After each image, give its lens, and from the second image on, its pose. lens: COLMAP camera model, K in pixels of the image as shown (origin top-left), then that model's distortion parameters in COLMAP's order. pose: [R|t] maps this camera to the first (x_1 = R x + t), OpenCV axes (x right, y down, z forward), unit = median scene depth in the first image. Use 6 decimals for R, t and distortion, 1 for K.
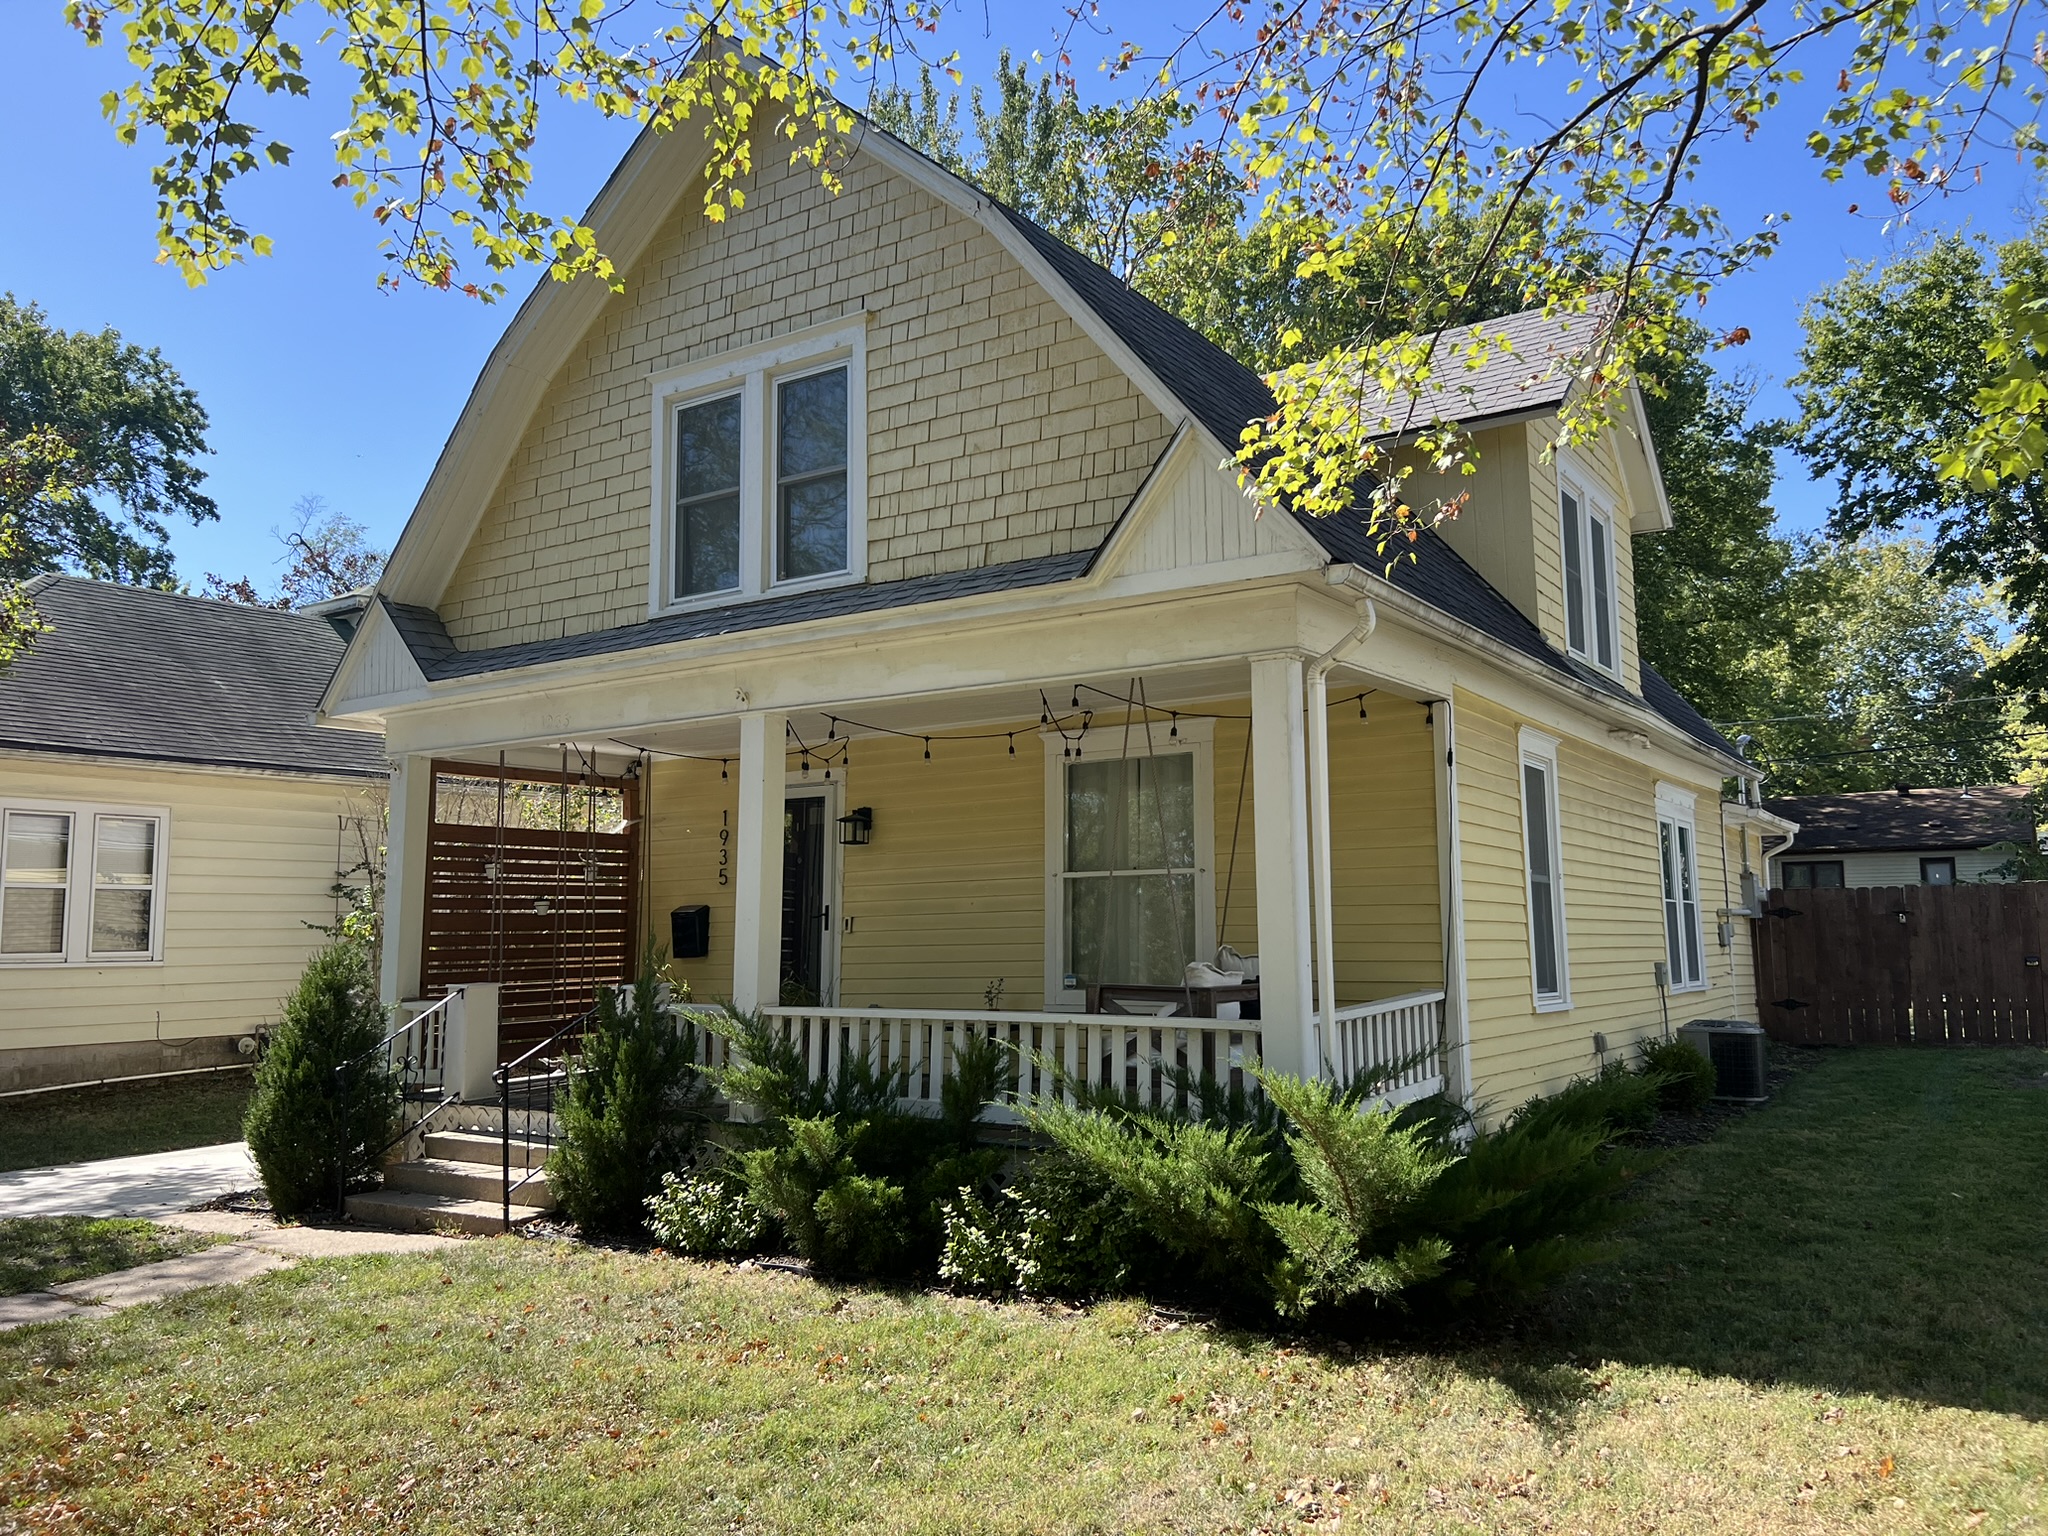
lens RADIAL K [[1564.7, 0, 1024.1], [0, 1564.7, 755.1], [0, 0, 1]] dist [0.002069, -0.000069]
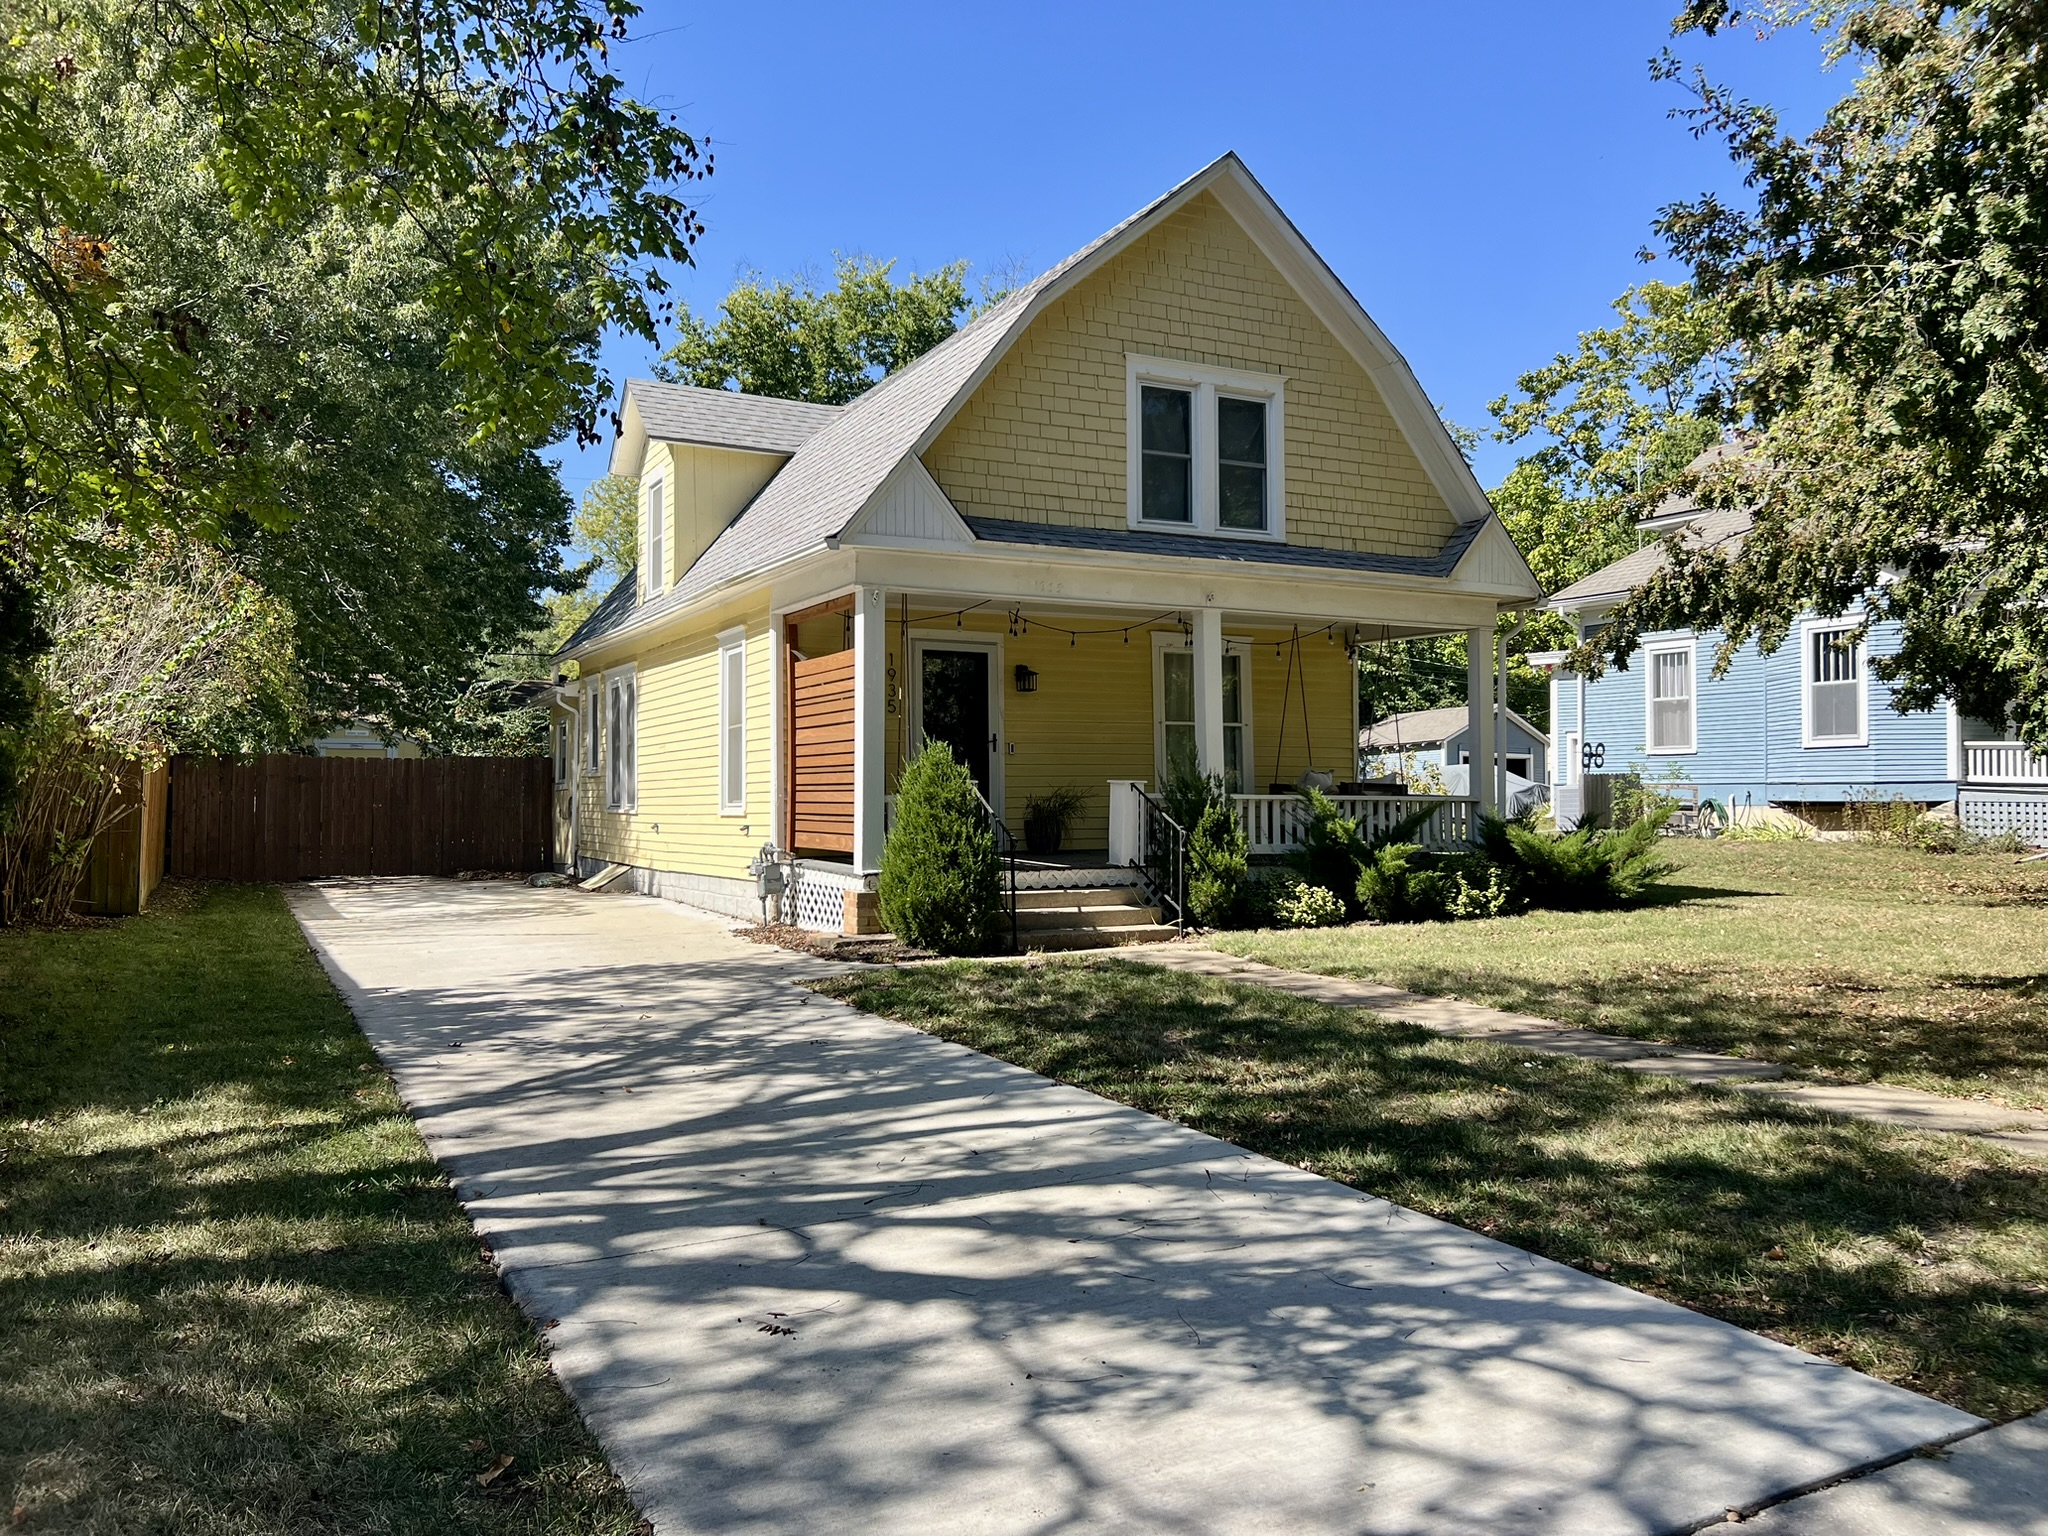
lens RADIAL K [[1564.7, 0, 1021.7], [0, 1564.7, 773.3], [0, 0, 1]] dist [0.002069, -0.000069]
pose [[0.485262, 0.027689, 0.873930, -1.612903], [-0.099447, 0.994761, 0.023702, 0.117521], [-0.868695, -0.098411, 0.485473, 0.384809]]
